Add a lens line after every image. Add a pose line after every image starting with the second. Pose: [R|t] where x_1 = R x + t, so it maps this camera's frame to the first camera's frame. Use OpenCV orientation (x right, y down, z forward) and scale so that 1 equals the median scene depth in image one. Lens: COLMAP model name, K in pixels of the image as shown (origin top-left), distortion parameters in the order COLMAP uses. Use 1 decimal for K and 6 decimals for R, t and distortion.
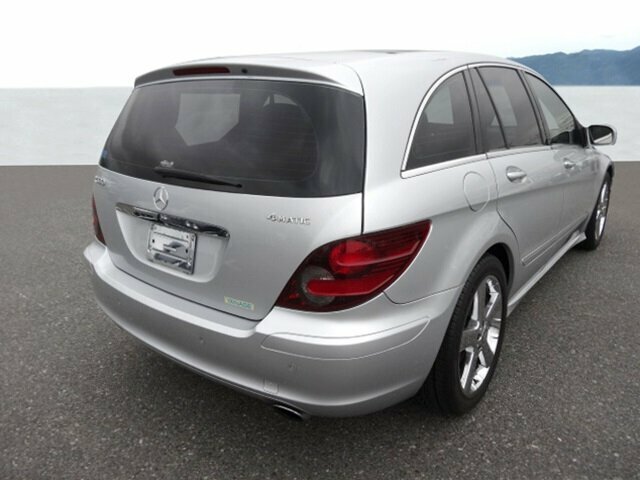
lens RADIAL K [[460.9, 0, 320.0], [0, 460.9, 243.2], [0, 0, 1]] dist [-0.006078, 0.000927]
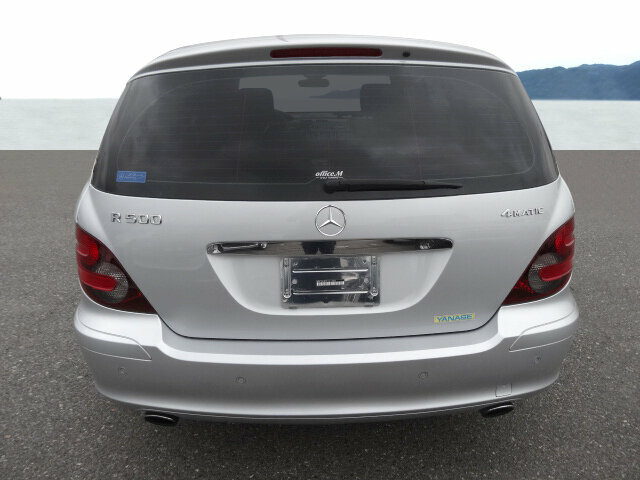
lens RADIAL K [[460.9, 0, 320.0], [0, 460.9, 236.5], [0, 0, 1]] dist [-0.006078, 0.000927]
pose [[0.777371, -0.211502, 0.592420, -0.830042], [0.200263, 0.975990, 0.085659, -0.143748], [-0.596313, 0.052051, 0.801063, 0.413247]]
